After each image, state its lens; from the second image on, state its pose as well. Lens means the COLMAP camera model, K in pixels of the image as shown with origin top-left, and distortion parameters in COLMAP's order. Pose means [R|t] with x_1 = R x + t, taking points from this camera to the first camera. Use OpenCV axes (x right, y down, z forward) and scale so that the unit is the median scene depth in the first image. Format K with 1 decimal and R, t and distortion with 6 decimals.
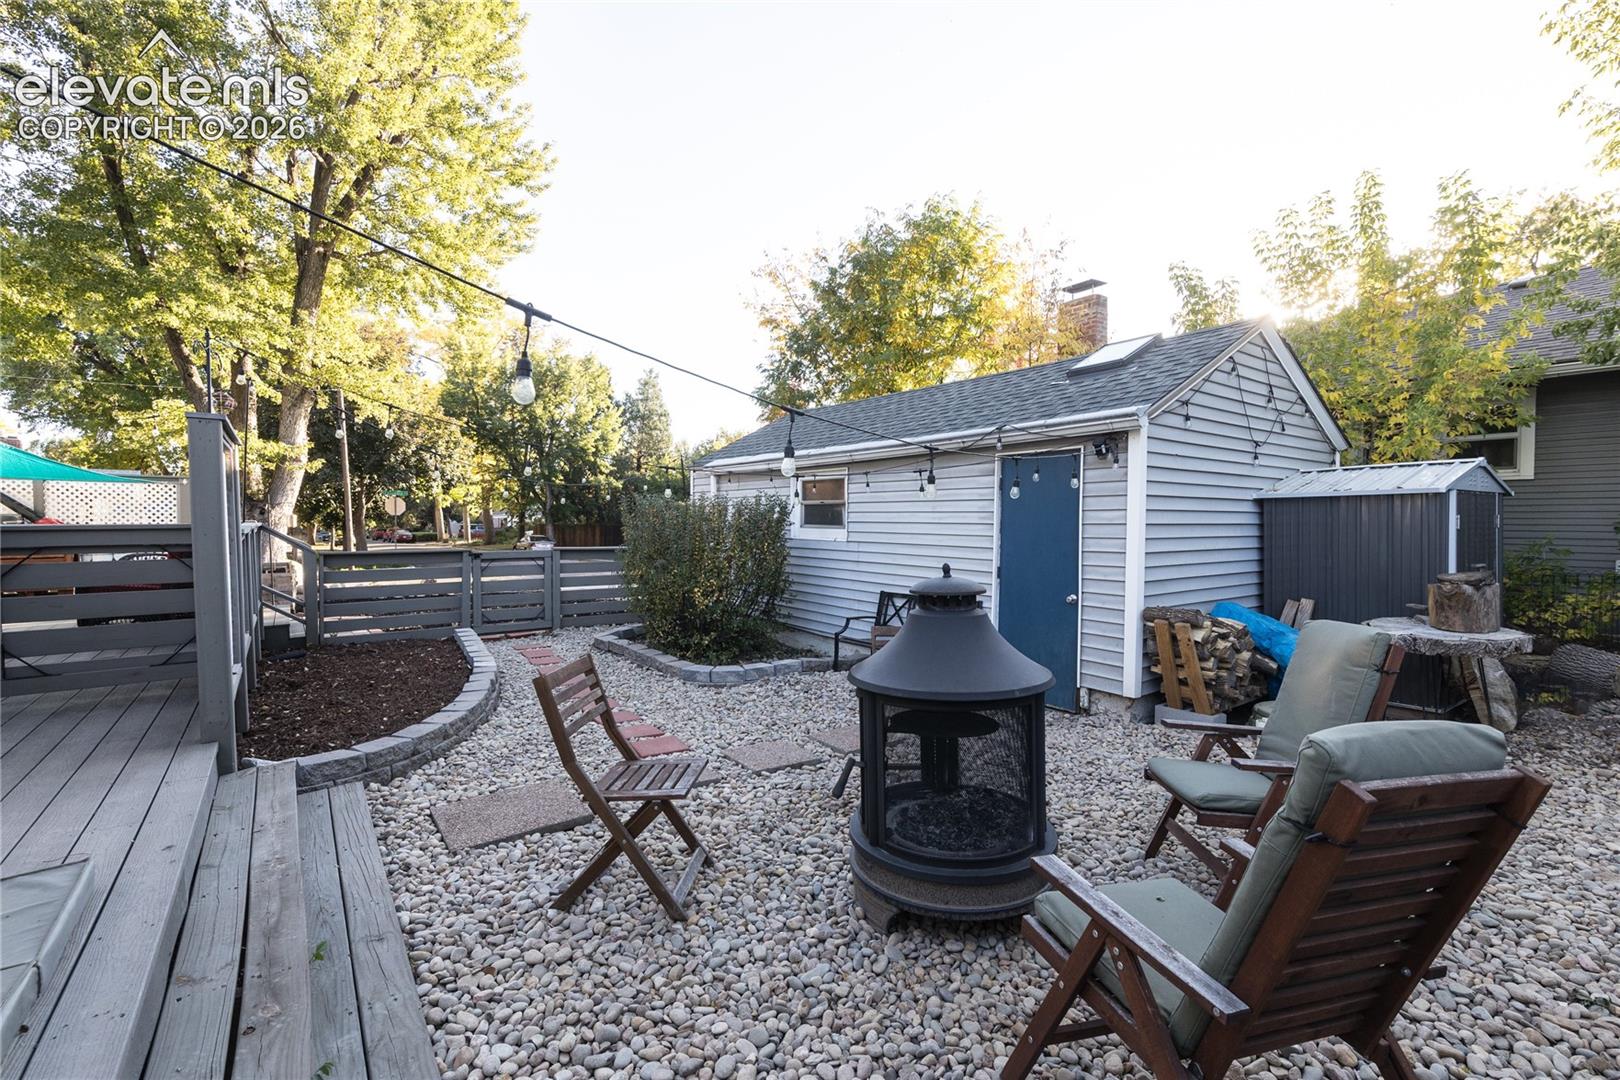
lens RADIAL K [[687.4, 0, 832.2], [0, 687.4, 533.5], [0, 0, 1]] dist [-0.000581, -0.000263]
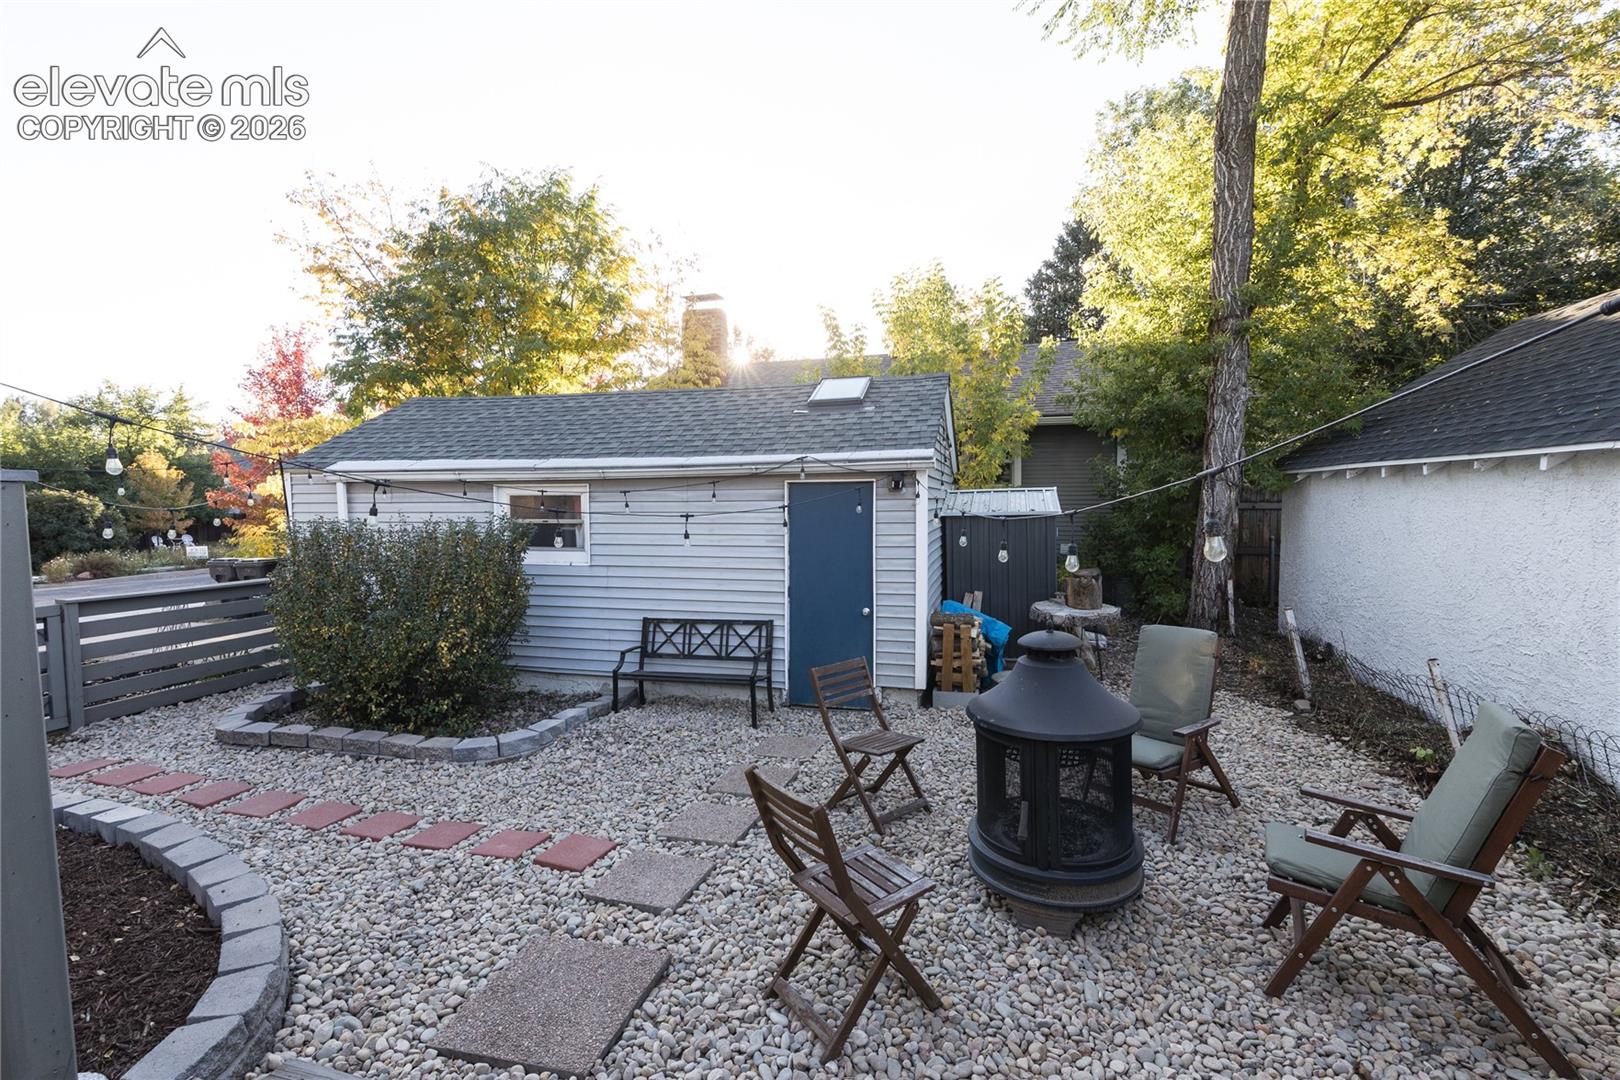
lens RADIAL K [[692.7, 0, 810.0], [0, 692.7, 540.0], [0, 0, 1]] dist [0.001827, -0.000078]
pose [[0.786909, -0.042702, 0.615590, -0.346489], [0.022152, 0.998915, 0.040976, -0.059320], [-0.616672, -0.018608, 0.787001, 0.120293]]
